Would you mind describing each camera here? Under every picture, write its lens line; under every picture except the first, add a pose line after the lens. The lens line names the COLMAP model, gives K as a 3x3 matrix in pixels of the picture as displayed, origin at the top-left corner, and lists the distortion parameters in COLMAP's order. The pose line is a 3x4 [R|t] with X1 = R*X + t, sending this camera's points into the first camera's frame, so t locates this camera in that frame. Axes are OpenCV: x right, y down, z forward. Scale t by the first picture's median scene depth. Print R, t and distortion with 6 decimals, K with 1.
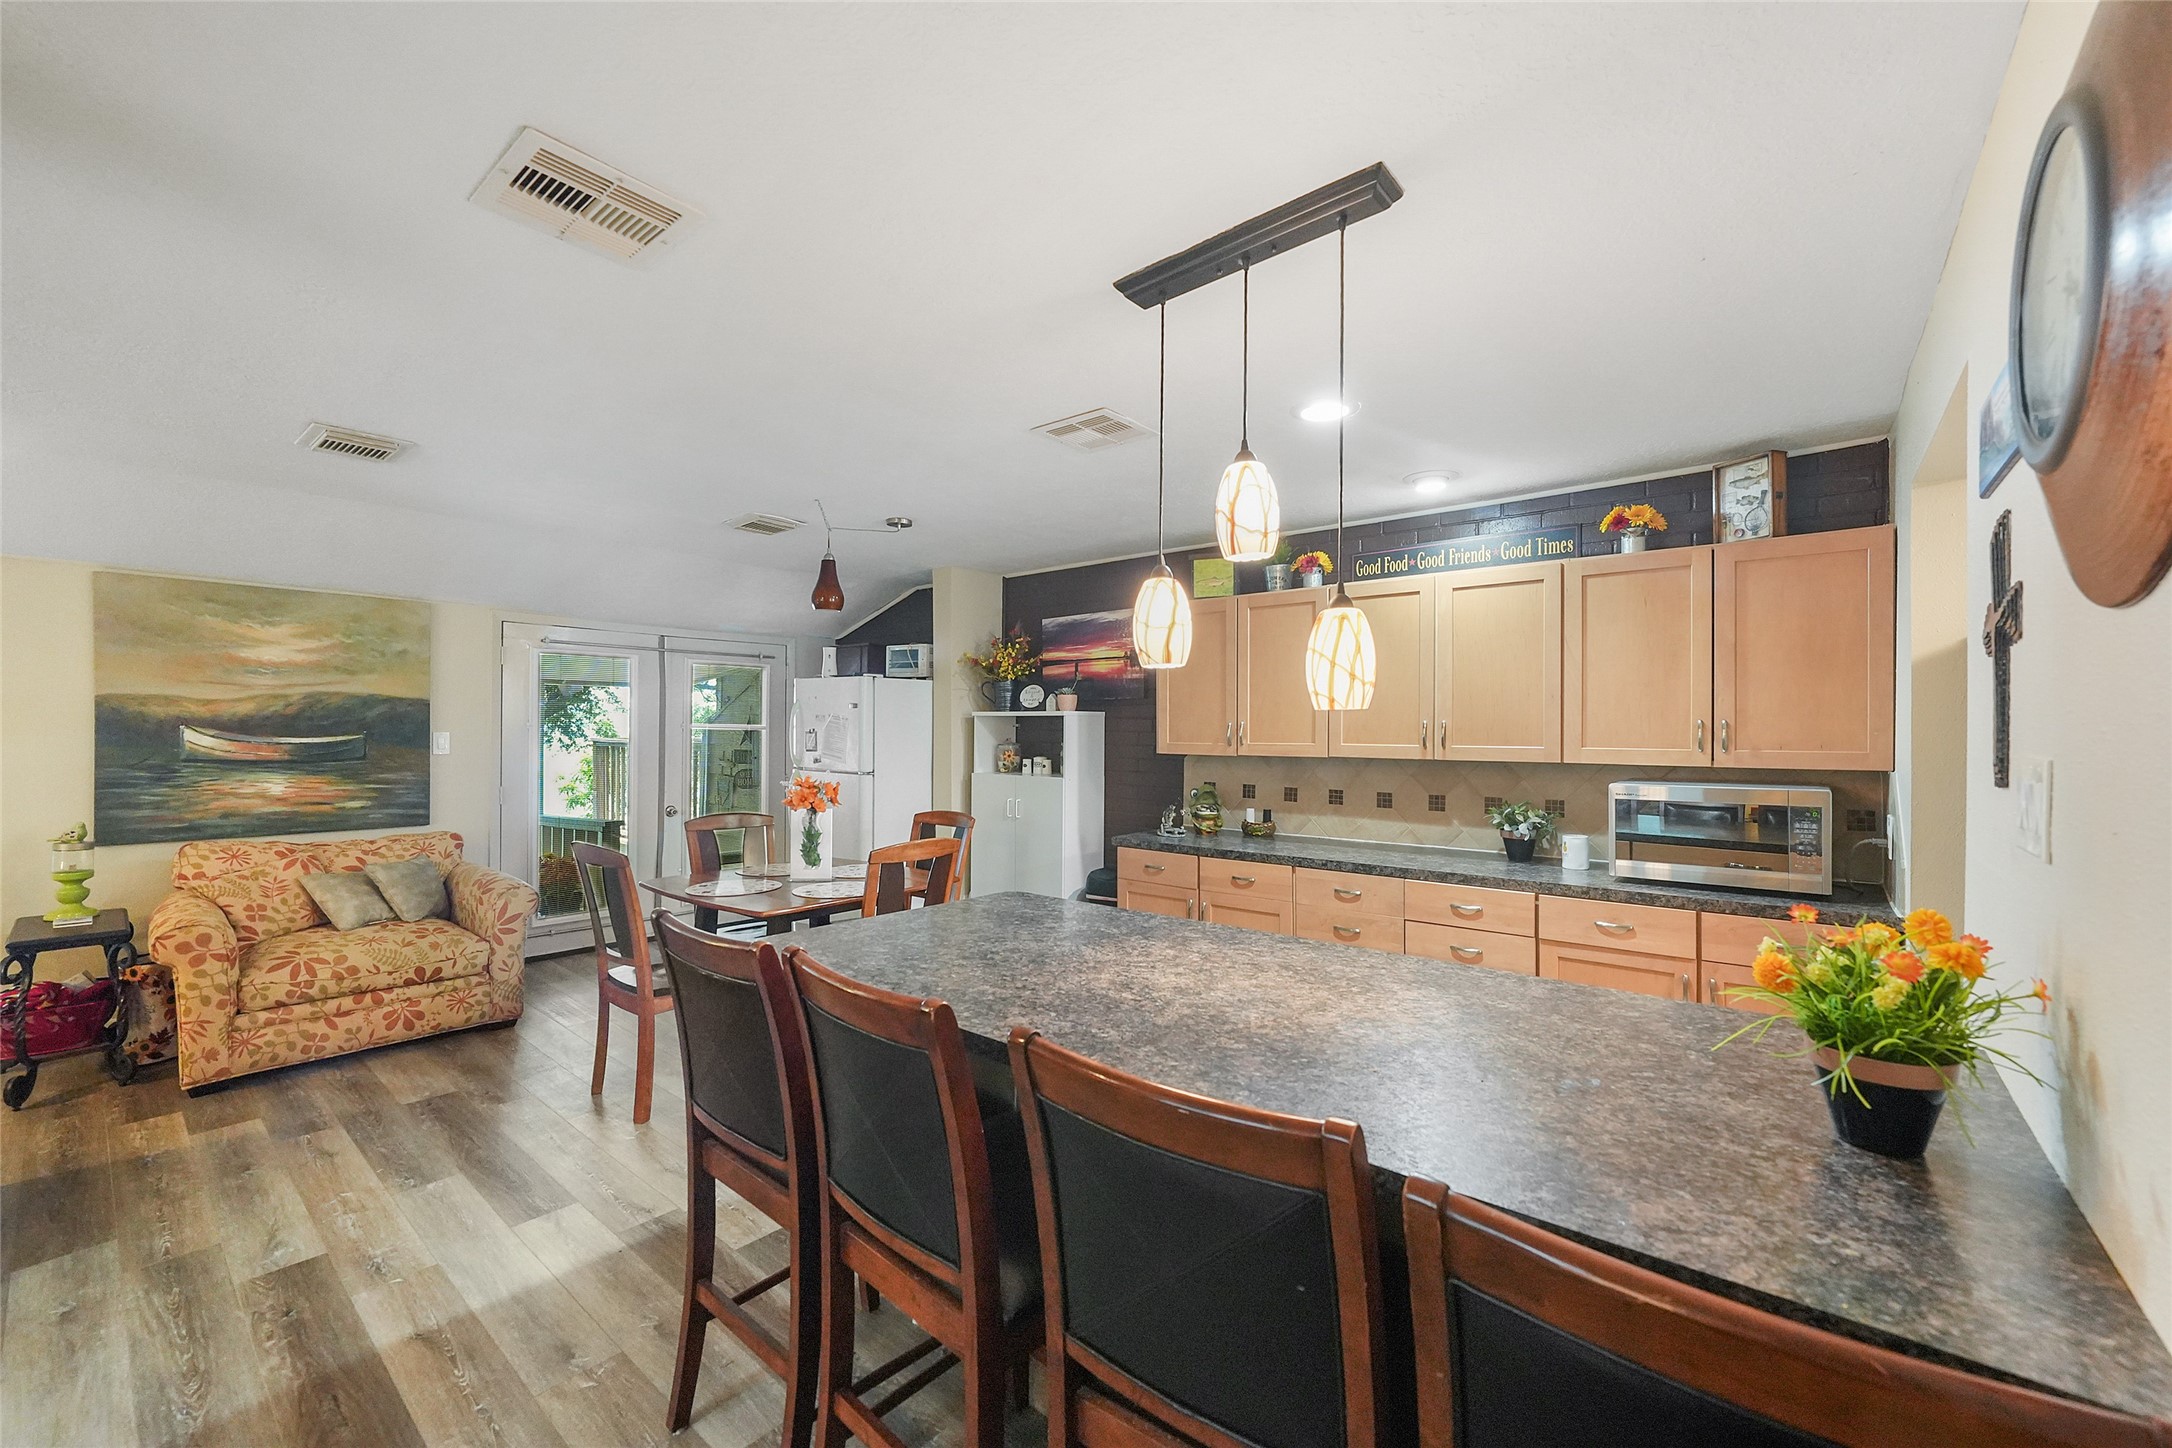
lens RADIAL K [[859.4, 0, 1082.0], [0, 859.4, 731.1], [0, 0, 1]] dist [-0.018012, 0.006238]
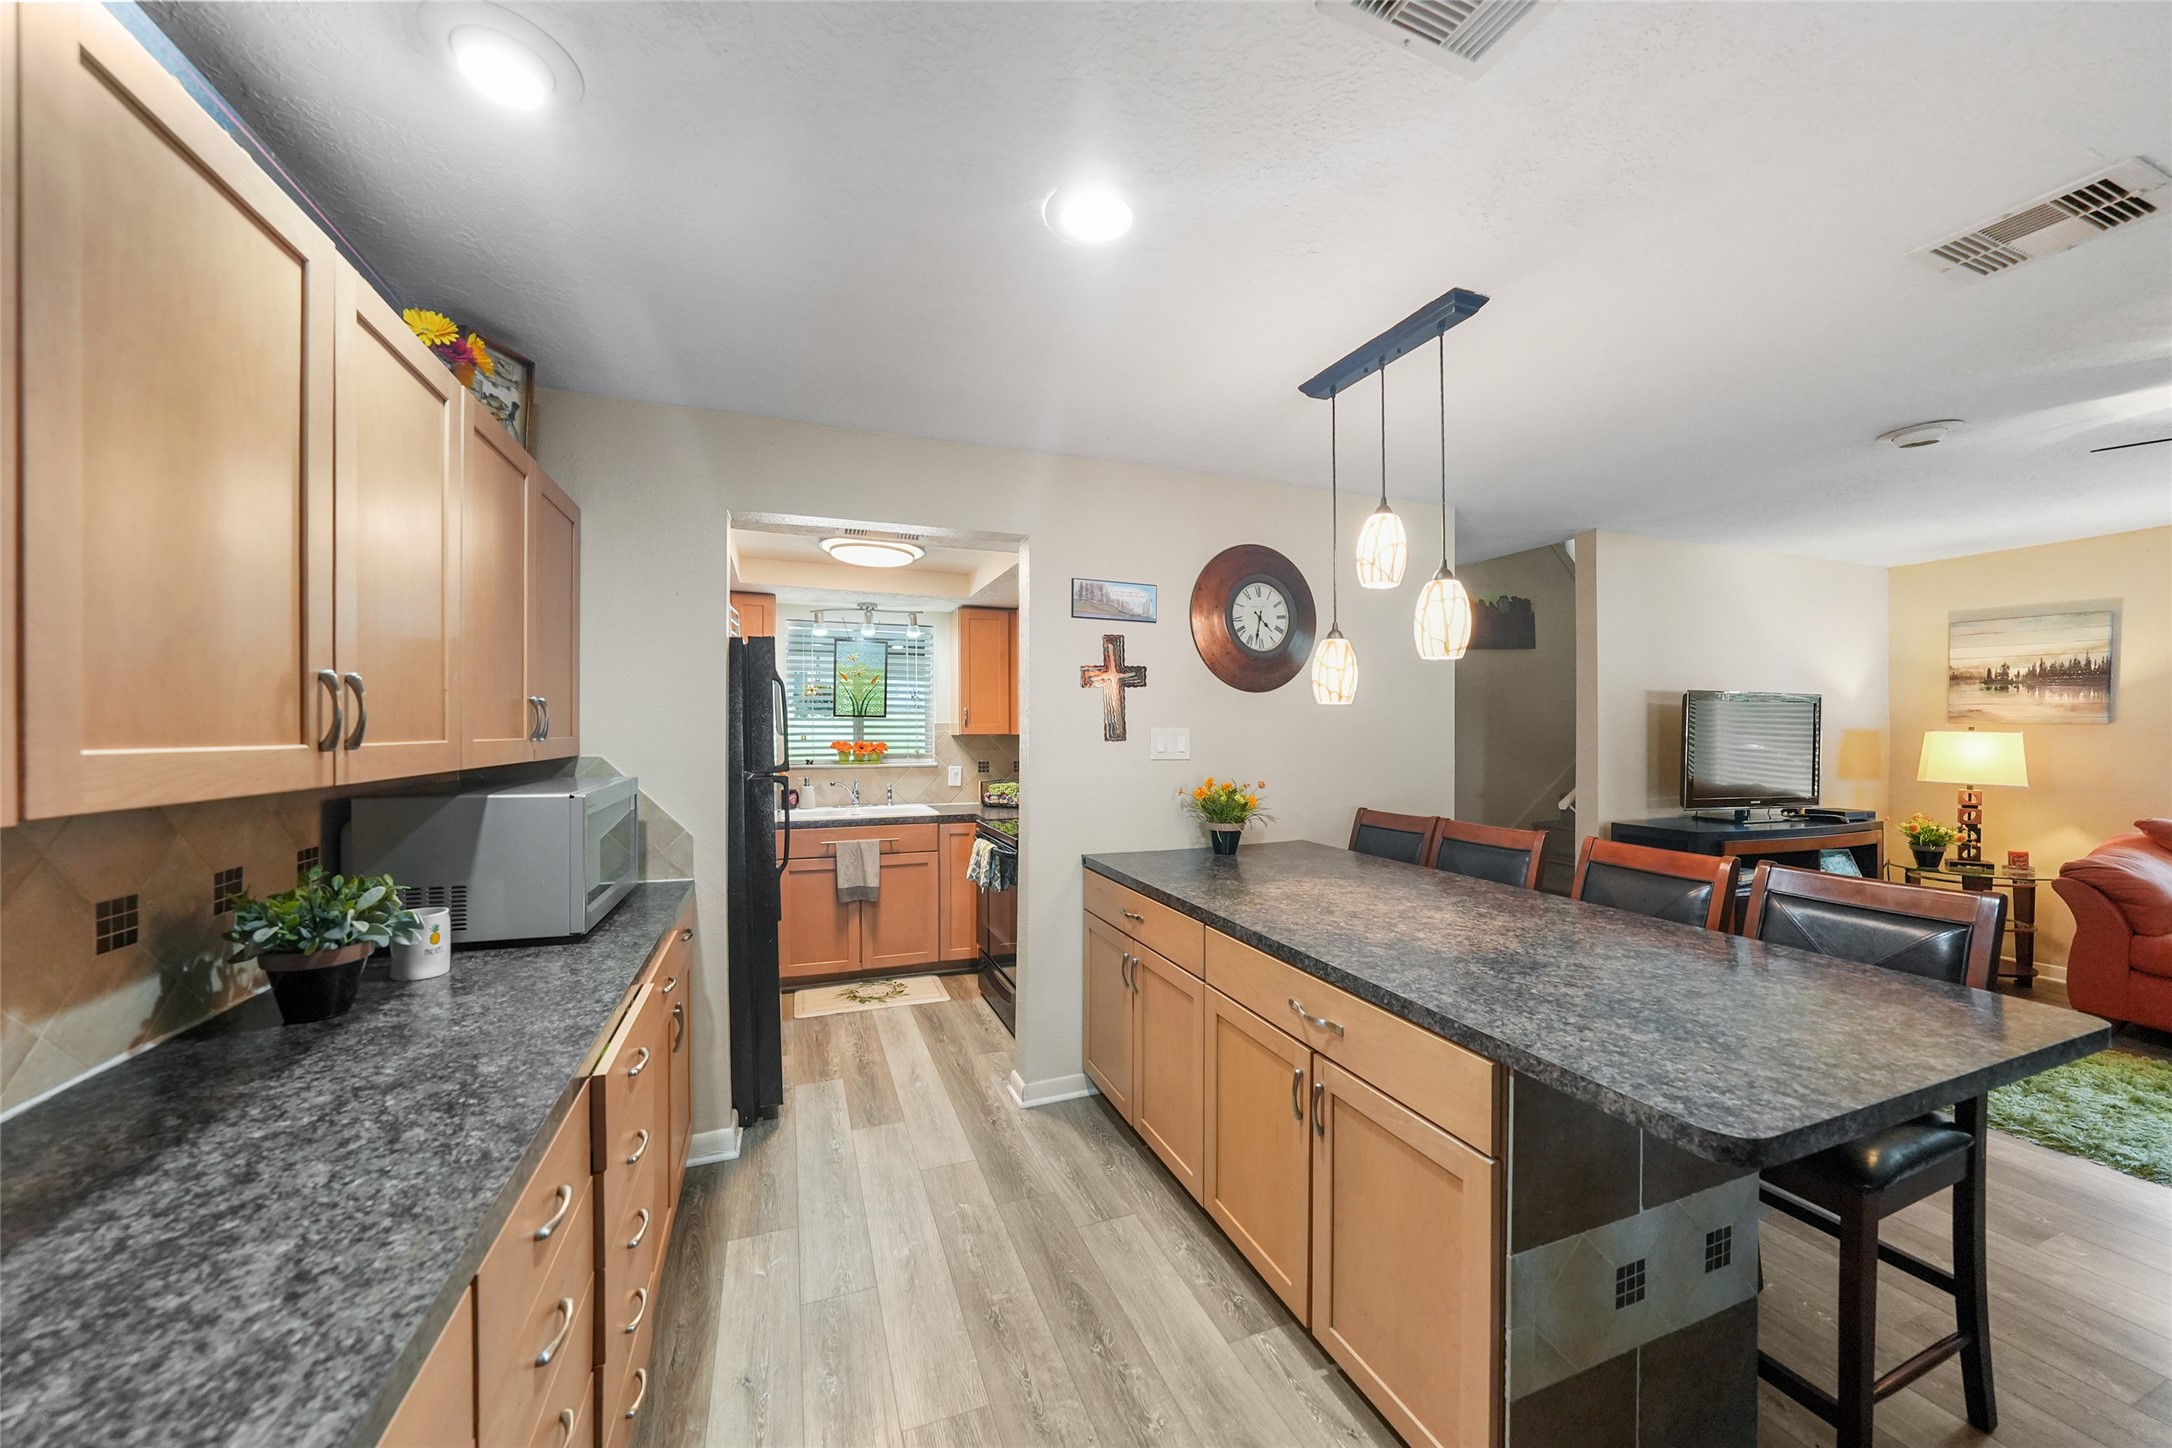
lens RADIAL K [[775.5, 0, 1086.0], [0, 775.5, 724.0], [0, 0, 1]] dist [-0.026804, 0.004985]
pose [[-0.872425, 0.000122, 0.488748, -0.007151], [-0.001861, 0.999992, -0.003571, 0.008197], [-0.488744, -0.004025, -0.872418, 1.009833]]
